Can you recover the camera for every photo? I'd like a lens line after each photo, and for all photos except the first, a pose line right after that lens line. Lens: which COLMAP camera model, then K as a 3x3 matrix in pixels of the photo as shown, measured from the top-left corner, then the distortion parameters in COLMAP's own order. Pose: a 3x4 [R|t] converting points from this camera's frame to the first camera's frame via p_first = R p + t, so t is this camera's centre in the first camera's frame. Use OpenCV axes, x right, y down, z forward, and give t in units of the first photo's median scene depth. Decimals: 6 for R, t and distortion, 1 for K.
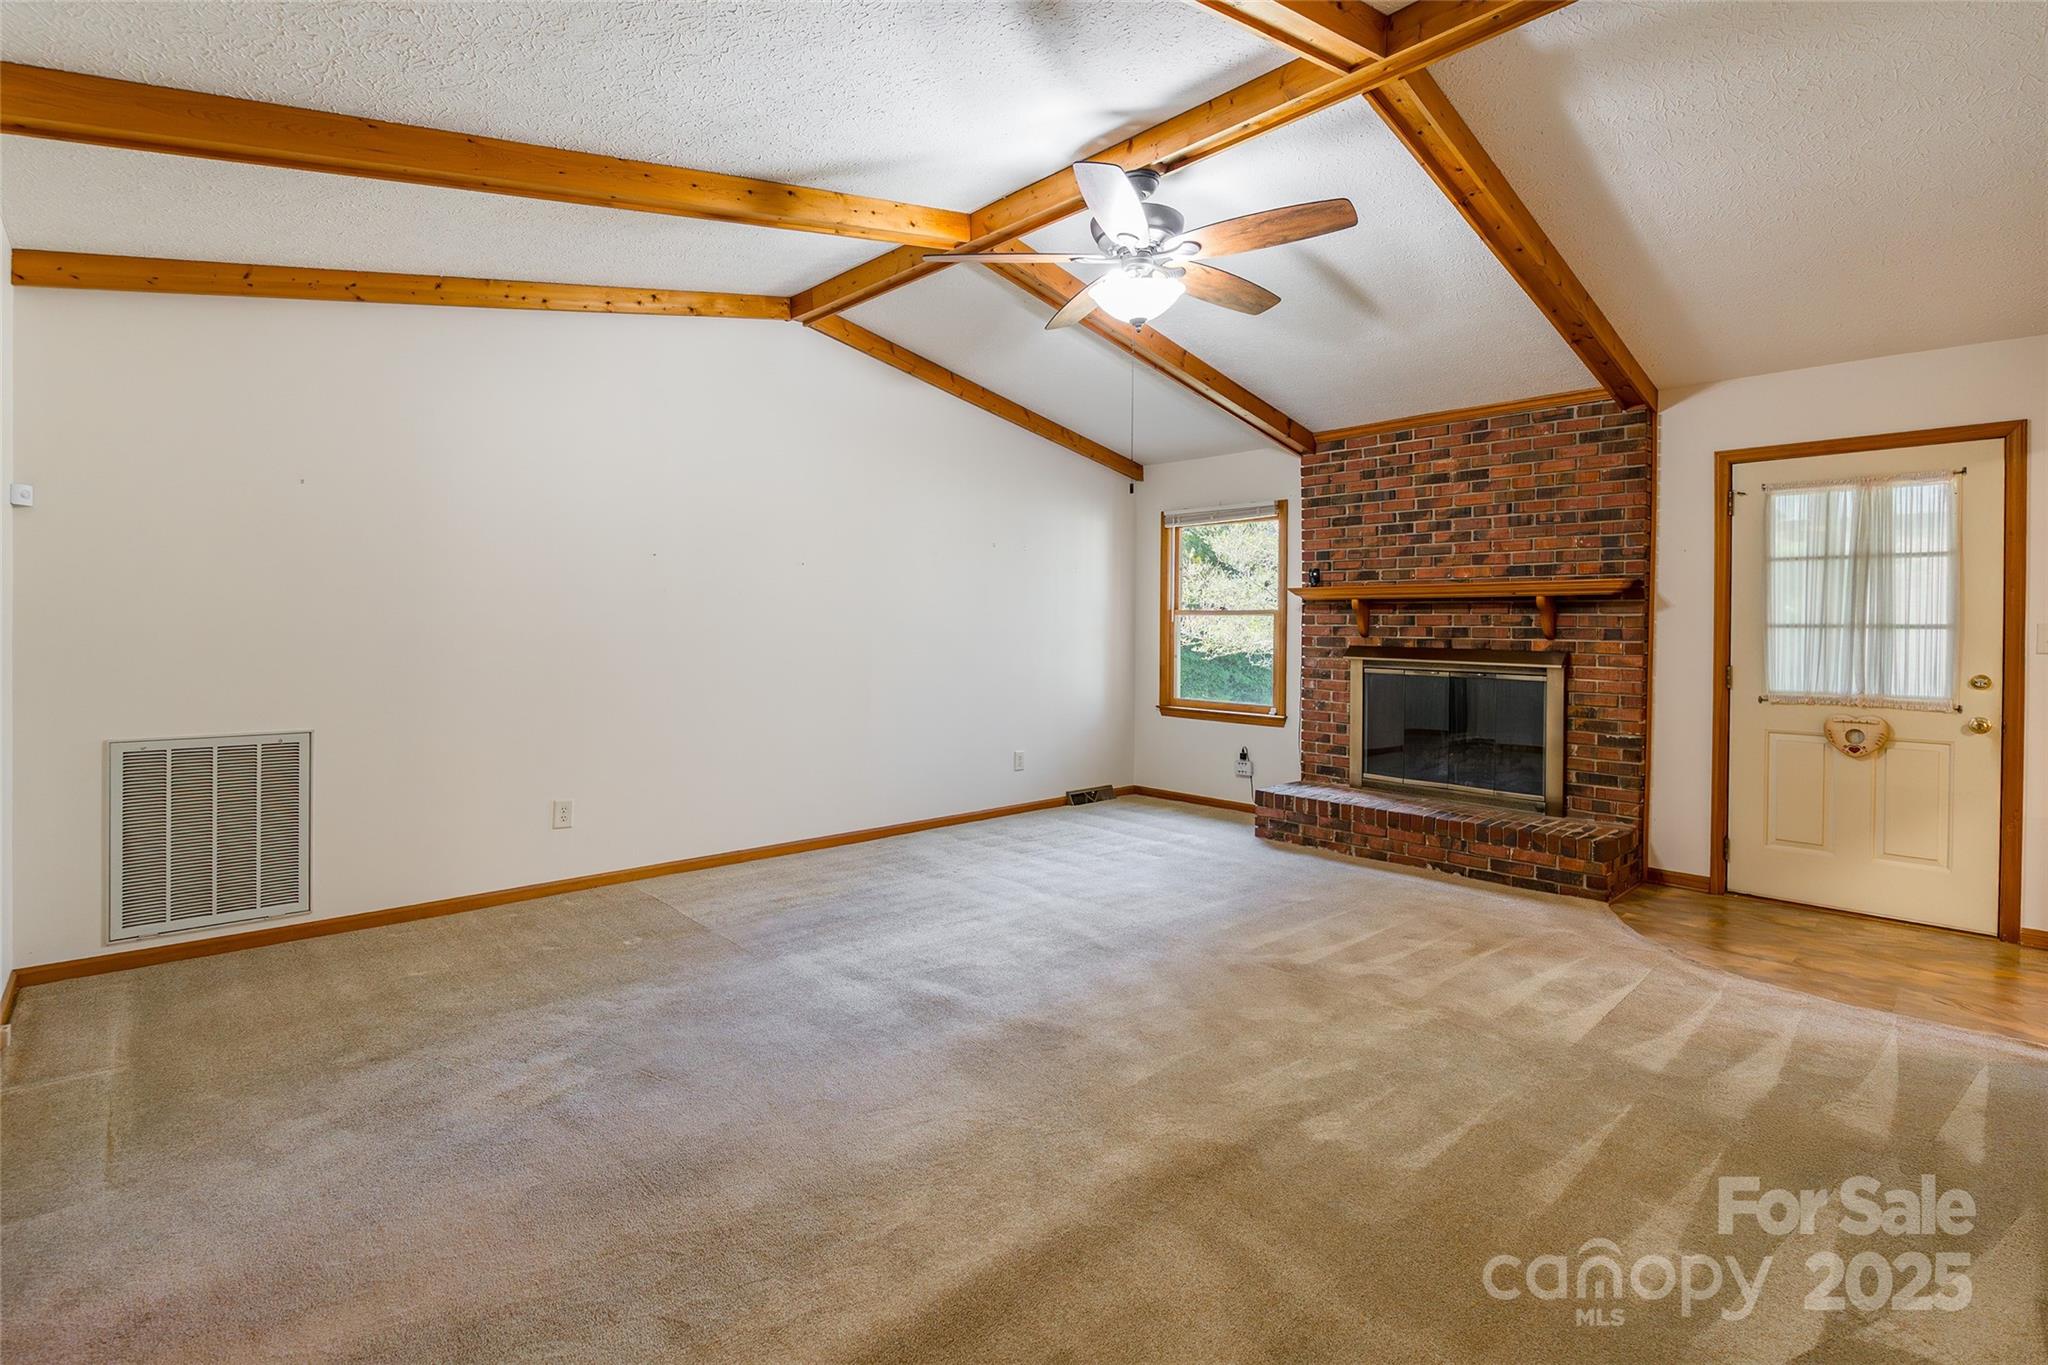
lens RADIAL K [[950.3, 0, 1123.0], [0, 950.3, 637.3], [0, 0, 1]] dist [-0.010541, 0.001039]
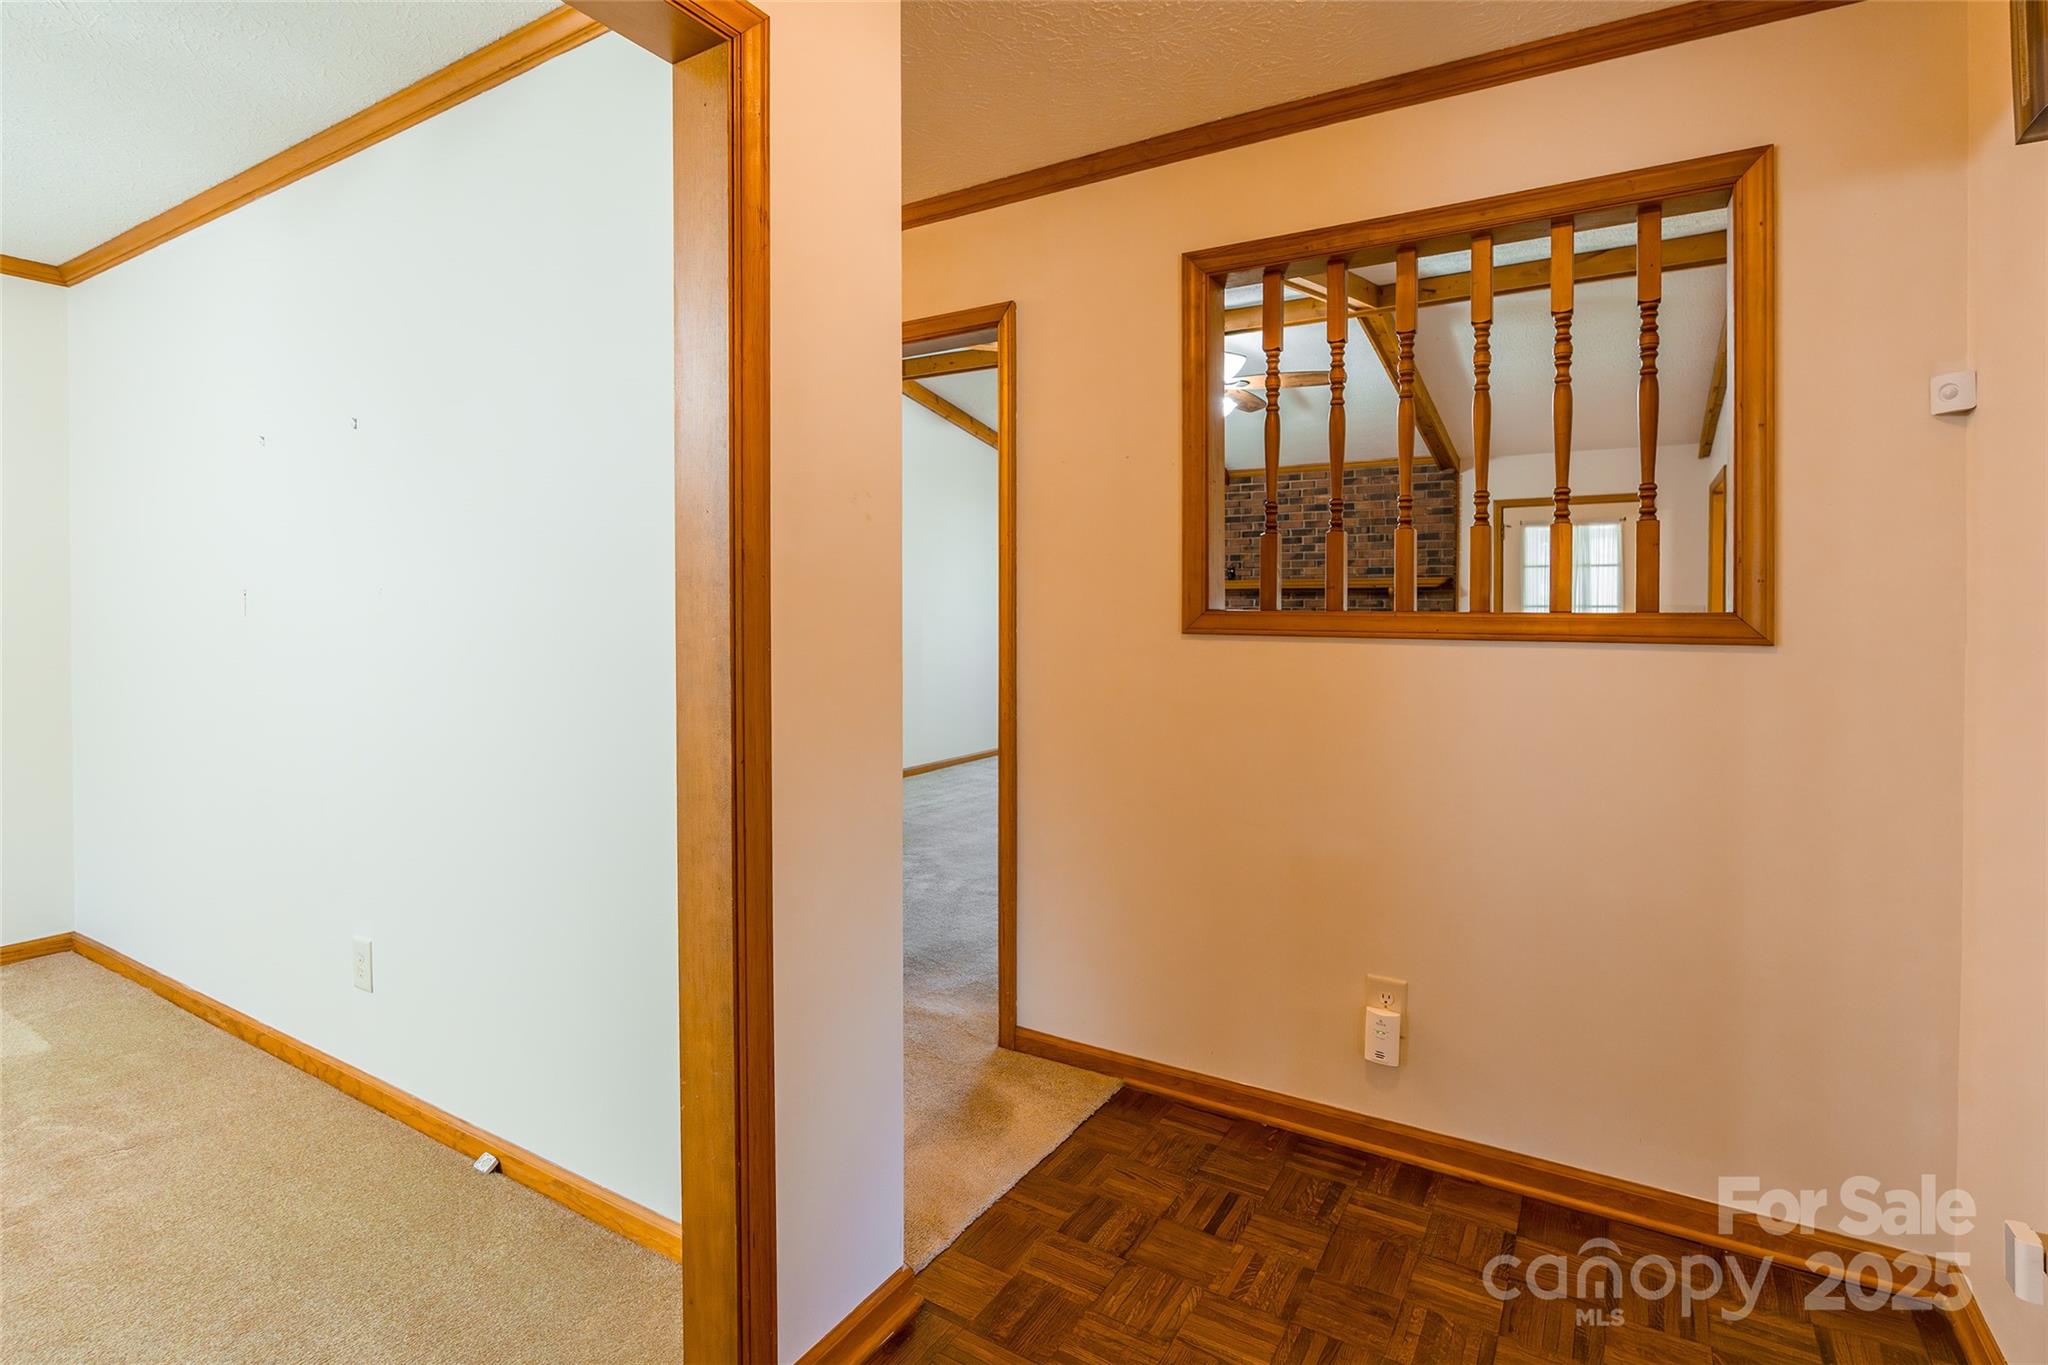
lens RADIAL K [[950.3, 0, 1087.4], [0, 950.3, 616.3], [0, 0, 1]] dist [-0.010541, 0.001039]
pose [[0.971400, -0.006617, 0.237358, -0.387163], [0.006567, 0.999978, 0.001002, -0.001889], [-0.237360, 0.000586, 0.971422, -0.366611]]
